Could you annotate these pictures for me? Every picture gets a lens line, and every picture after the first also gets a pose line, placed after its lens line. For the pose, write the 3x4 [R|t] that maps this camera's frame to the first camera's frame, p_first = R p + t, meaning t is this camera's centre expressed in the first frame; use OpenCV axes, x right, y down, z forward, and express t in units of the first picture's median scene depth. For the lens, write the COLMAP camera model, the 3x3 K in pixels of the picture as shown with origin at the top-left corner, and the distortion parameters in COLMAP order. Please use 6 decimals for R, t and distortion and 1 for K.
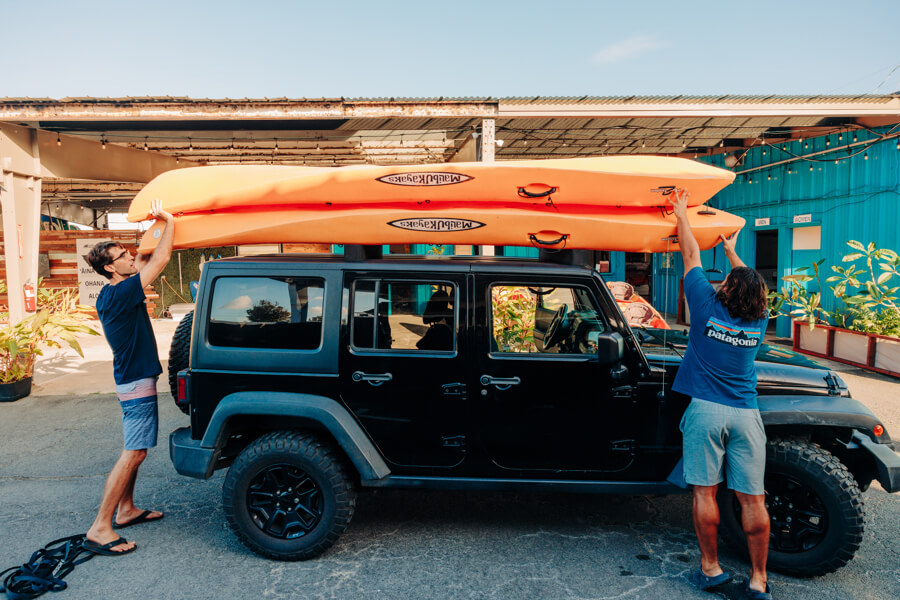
lens RADIAL K [[605.2, 0, 448.1], [0, 605.2, 295.0], [0, 0, 1]] dist [0.003042, 0.003950]
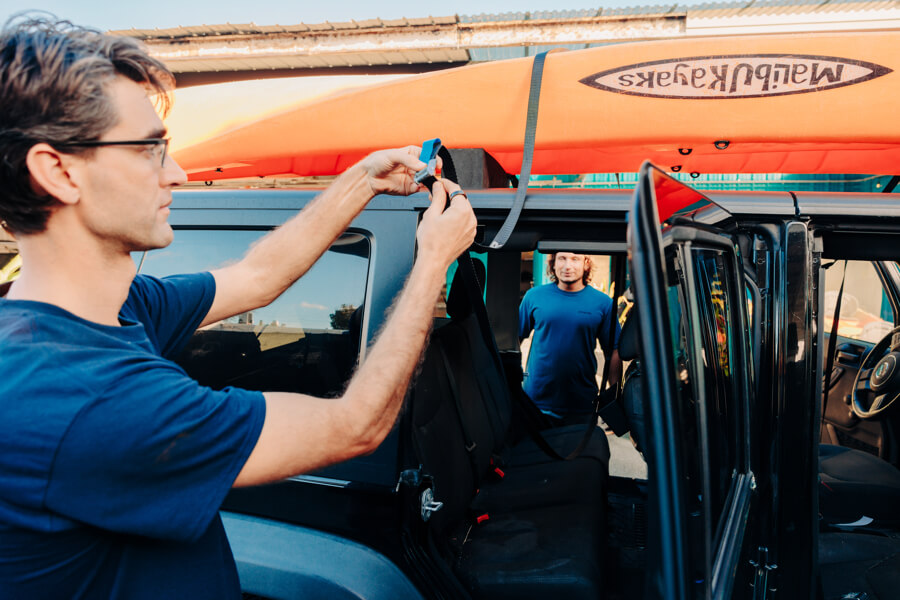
lens RADIAL K [[605.2, 0, 447.1], [0, 605.2, 295.3], [0, 0, 1]] dist [0.003042, 0.003950]
pose [[0.981176, 0.032399, -0.190378, -0.039954], [-0.034831, 0.999349, -0.009442, 0.006750], [0.189948, 0.015895, 0.981666, 0.302418]]
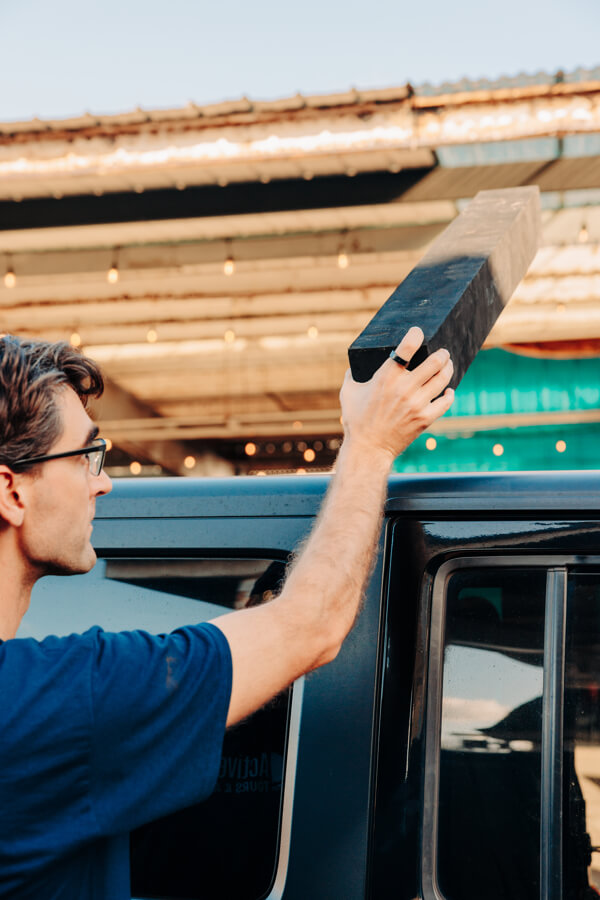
lens RADIAL K [[1456.1, 0, 290.4], [0, 1456.1, 431.3], [0, 0, 1]] dist [0.127553, 0.000000]
pose [[0.966293, -0.029277, -0.255774, -0.034751], [-0.018013, 0.983389, -0.180617, 0.012153], [0.256813, 0.179136, 0.949714, 0.236859]]
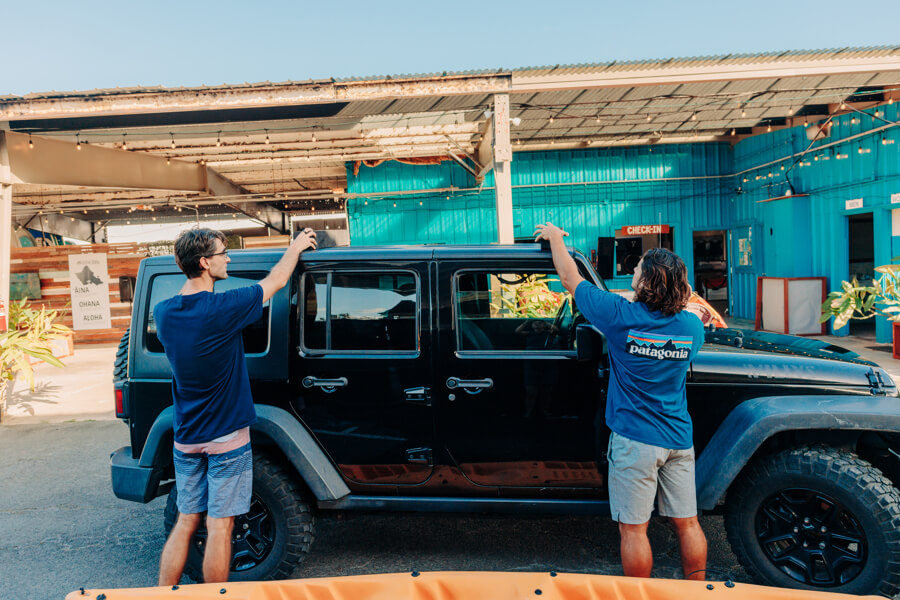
lens RADIAL K [[702.7, 0, 449.8], [0, 702.7, 298.7], [0, 0, 1]] dist [0.026035, -0.010949]
pose [[0.996556, -0.028721, -0.077792, 0.064601], [0.027316, 0.999445, -0.019060, 0.017841], [0.078296, 0.016869, 0.996787, -0.002026]]
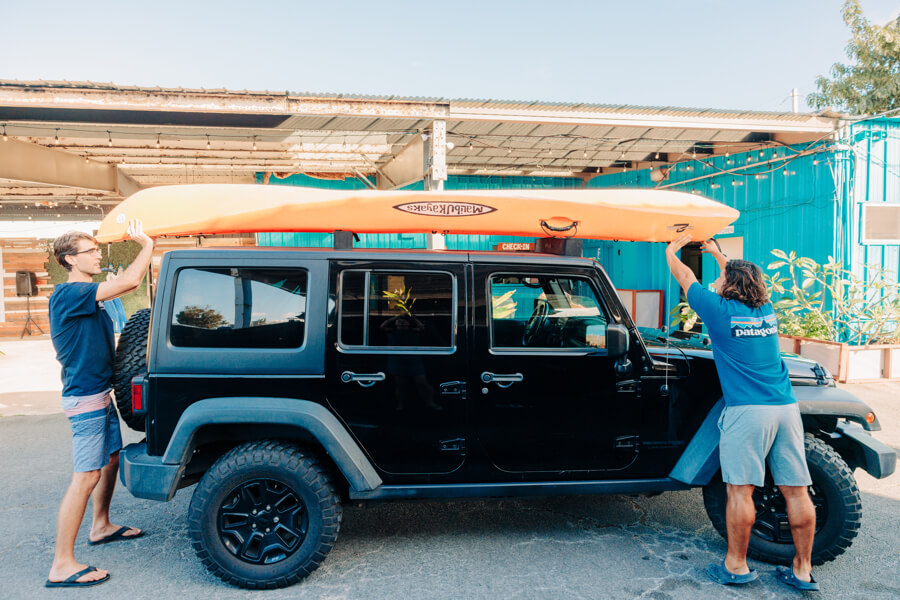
lens RADIAL K [[605.2, 0, 449.1], [0, 605.2, 300.3], [0, 0, 1]] dist [0.003042, 0.003950]
pose [[0.989904, -0.005324, 0.141642, -0.059267], [0.008109, 0.999785, -0.019088, 0.017772], [-0.141510, 0.020044, 0.989734, 0.037852]]
